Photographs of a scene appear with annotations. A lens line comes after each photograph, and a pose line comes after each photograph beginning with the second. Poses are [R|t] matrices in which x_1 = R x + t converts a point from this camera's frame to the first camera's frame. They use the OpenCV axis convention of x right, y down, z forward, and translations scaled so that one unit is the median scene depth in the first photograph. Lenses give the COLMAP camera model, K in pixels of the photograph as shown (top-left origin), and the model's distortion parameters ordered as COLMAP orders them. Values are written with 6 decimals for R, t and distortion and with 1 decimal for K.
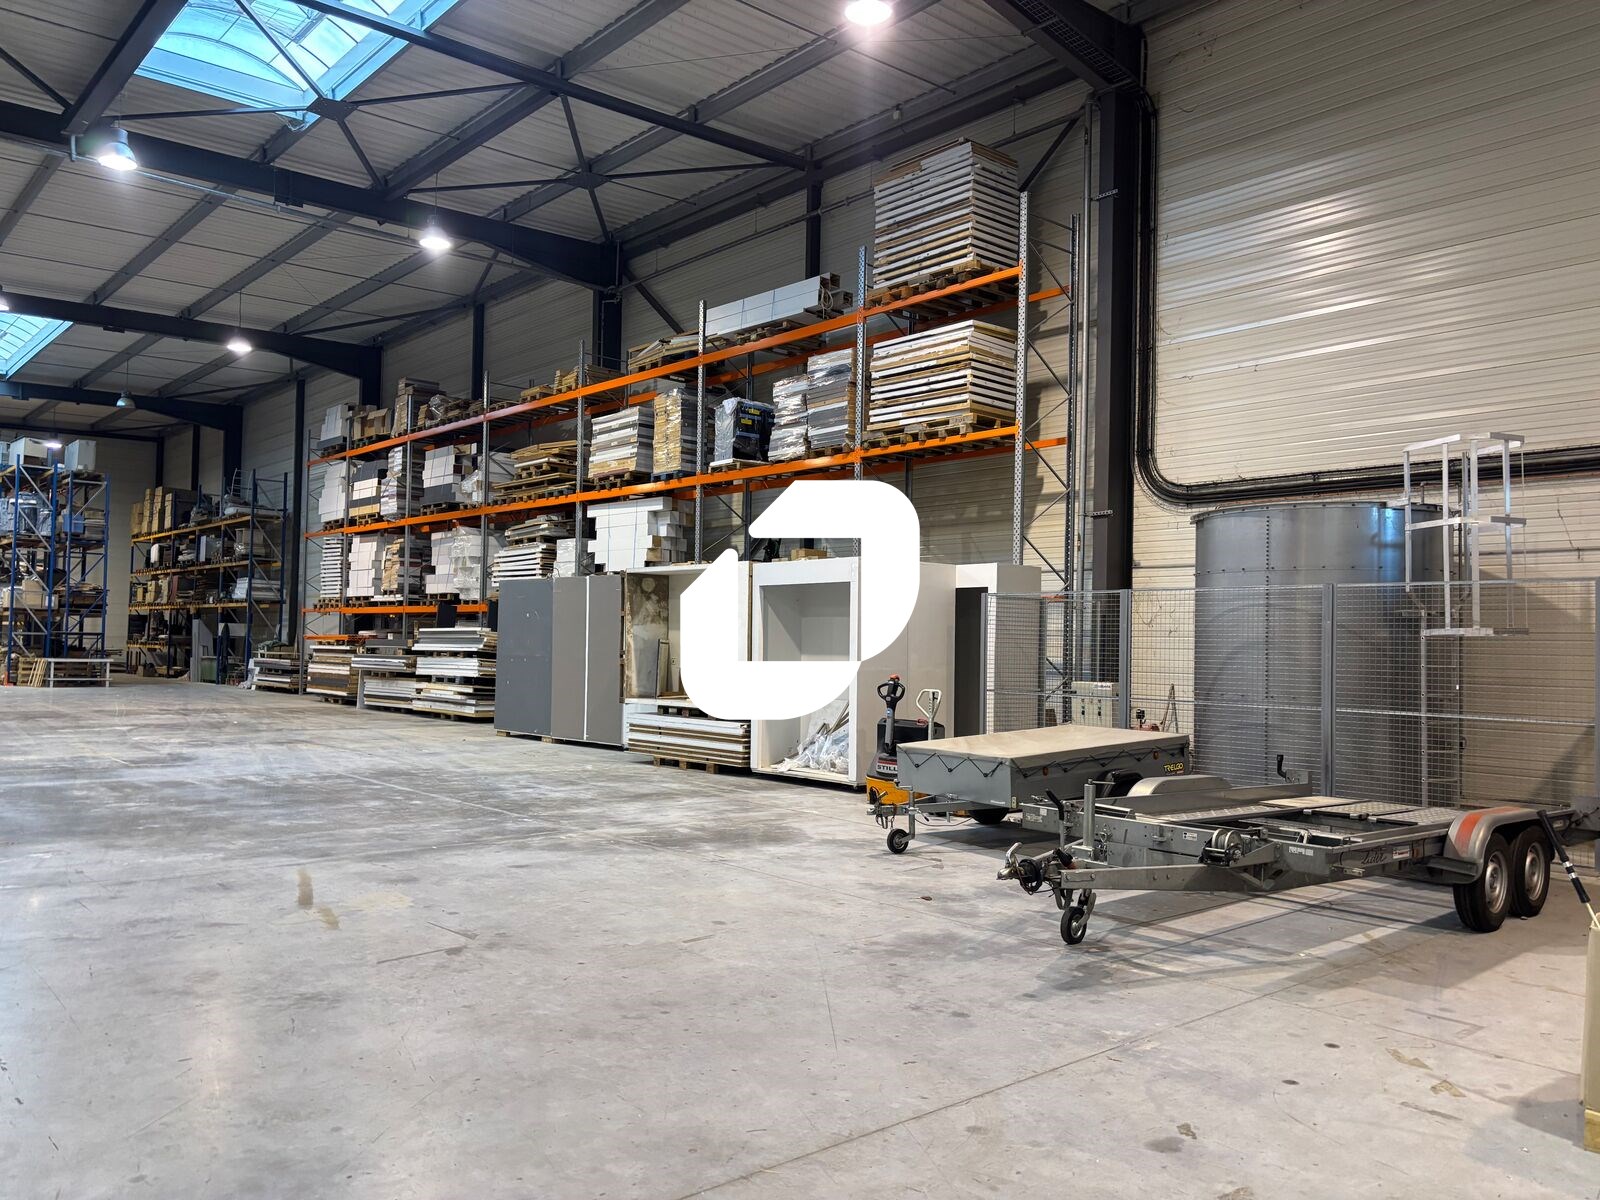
lens RADIAL K [[1198.5, 0, 782.3], [0, 1198.5, 611.4], [0, 0, 1]] dist [0.061826, -0.073725]
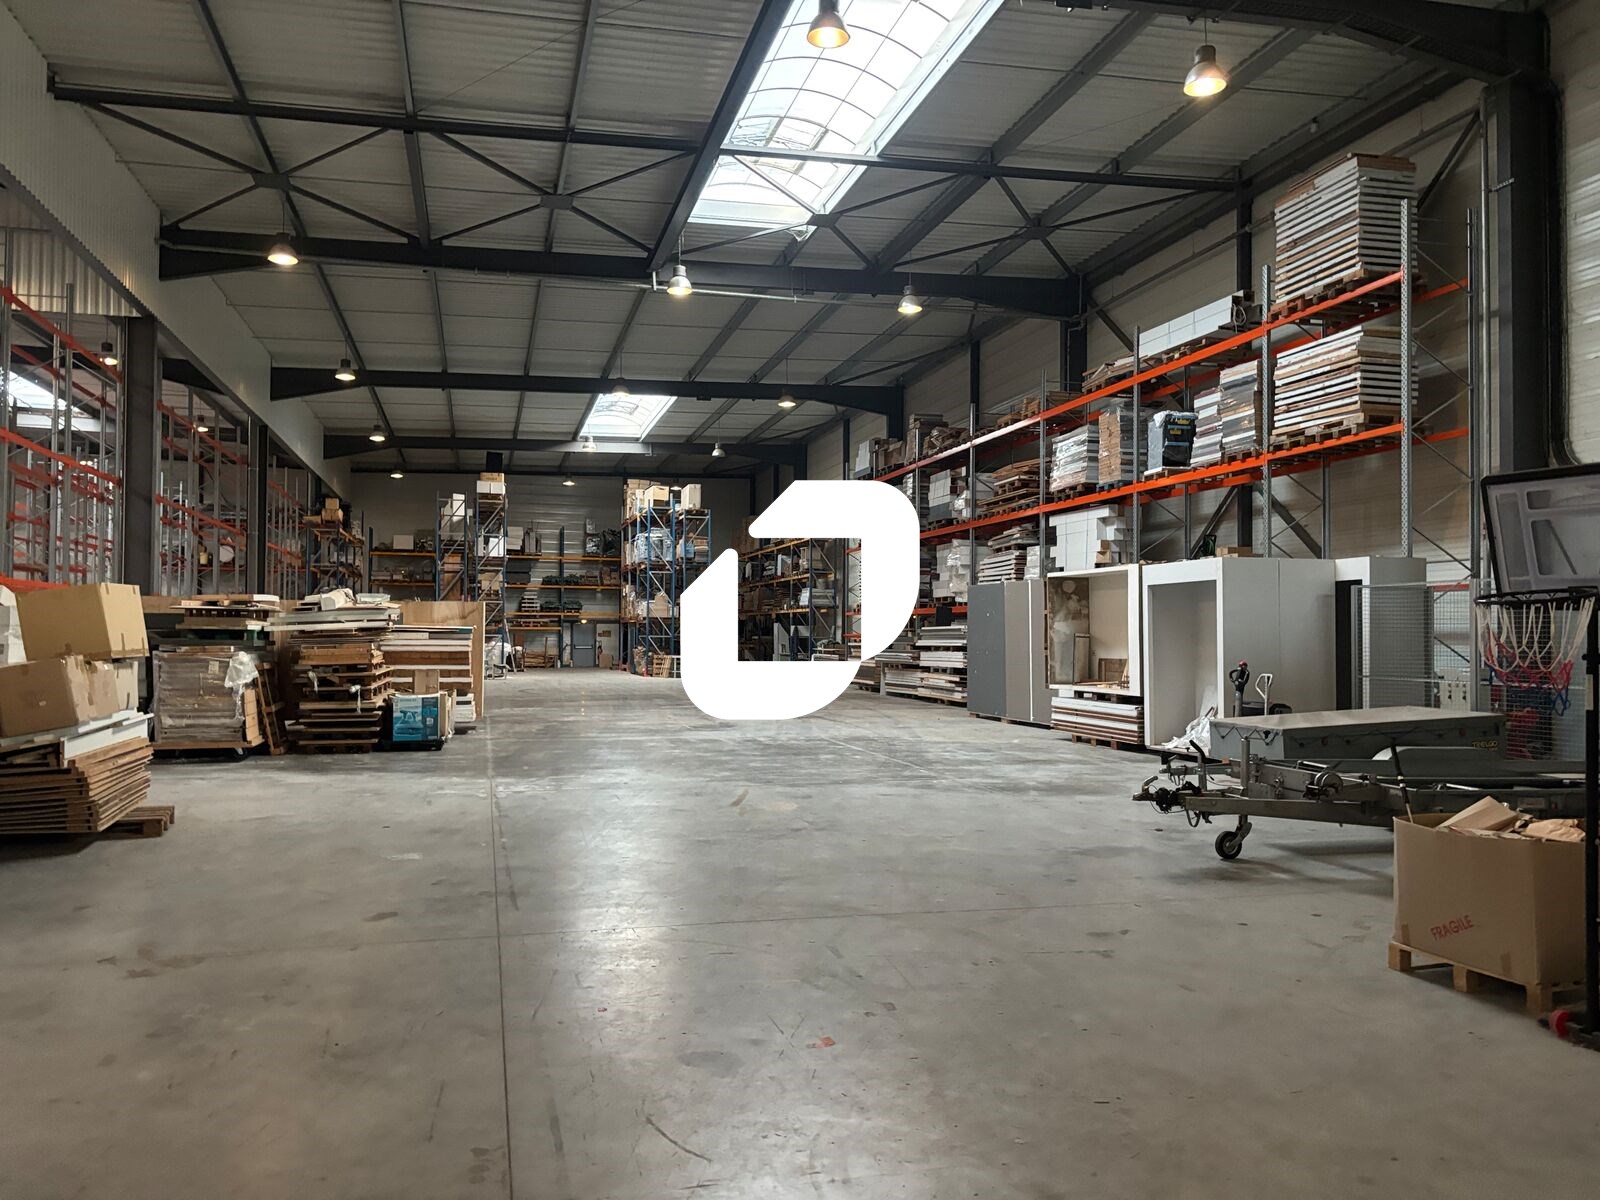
lens RADIAL K [[1198.5, 0, 803.0], [0, 1198.5, 601.0], [0, 0, 1]] dist [0.061826, -0.073725]
pose [[0.895230, -0.028646, -0.444684, 0.152601], [0.026062, 0.999589, -0.011925, -0.000925], [0.444842, -0.000914, 0.895608, -0.135832]]
